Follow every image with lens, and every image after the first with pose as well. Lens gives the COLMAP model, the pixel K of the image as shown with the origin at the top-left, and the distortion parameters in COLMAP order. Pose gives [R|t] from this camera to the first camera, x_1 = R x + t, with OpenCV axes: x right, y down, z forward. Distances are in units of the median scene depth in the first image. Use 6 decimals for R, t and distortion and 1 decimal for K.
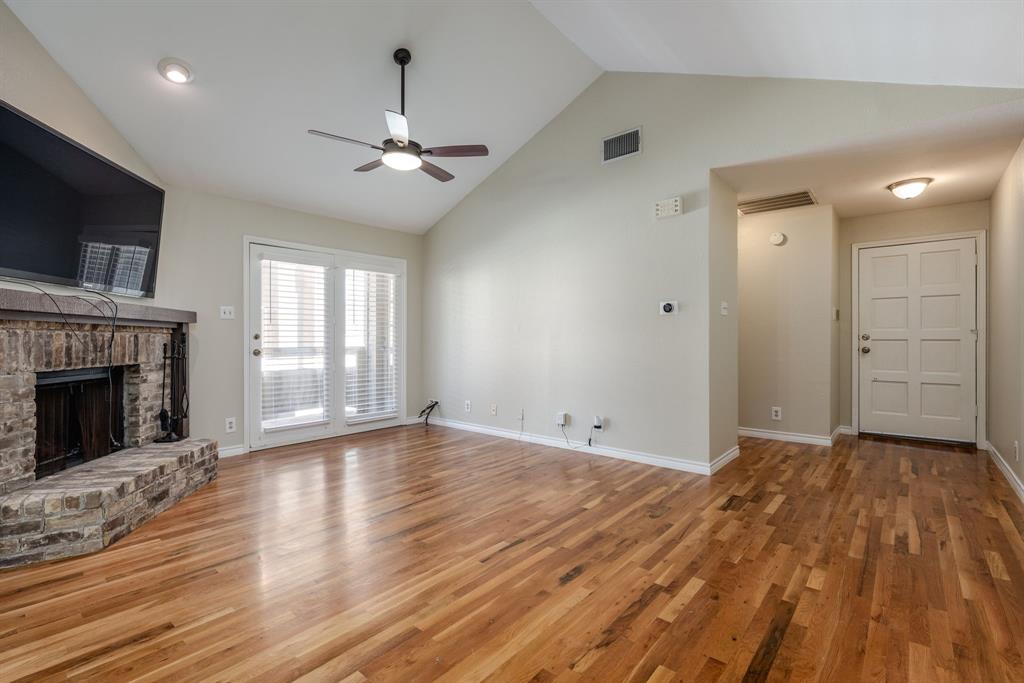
lens RADIAL K [[471.5, 0, 506.6], [0, 471.5, 340.1], [0, 0, 1]] dist [0.011358, 0.000382]
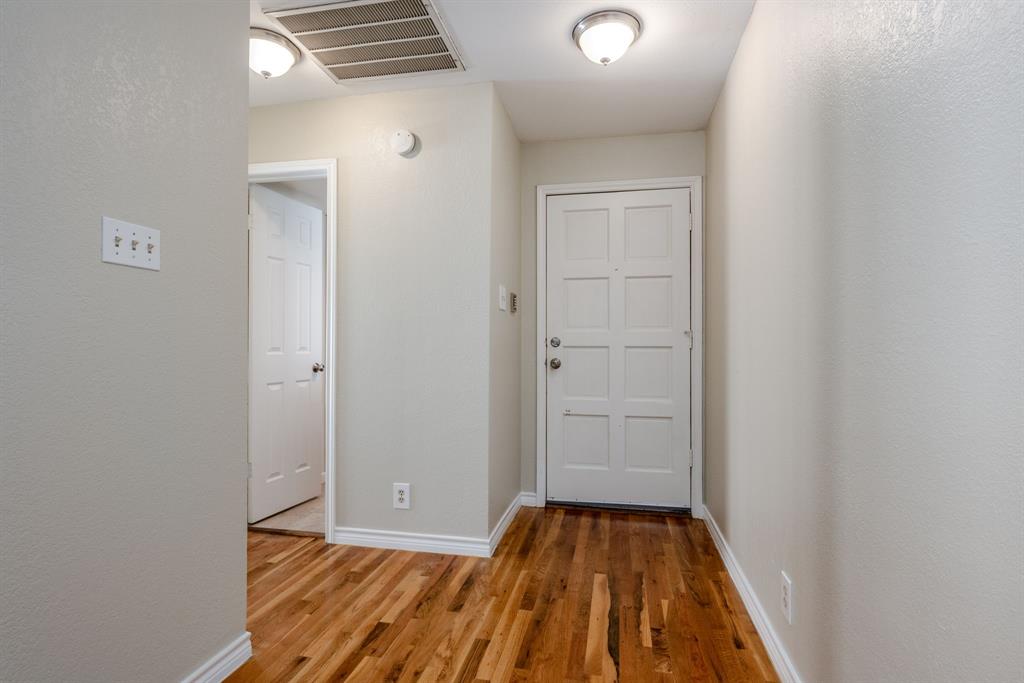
lens RADIAL K [[471.5, 0, 515.2], [0, 471.5, 340.4], [0, 0, 1]] dist [0.011358, 0.000382]
pose [[0.886189, 0.005238, 0.463293, 0.653007], [-0.002195, 0.999972, -0.007108, -0.005880], [-0.463318, 0.005282, 0.886176, 0.742176]]
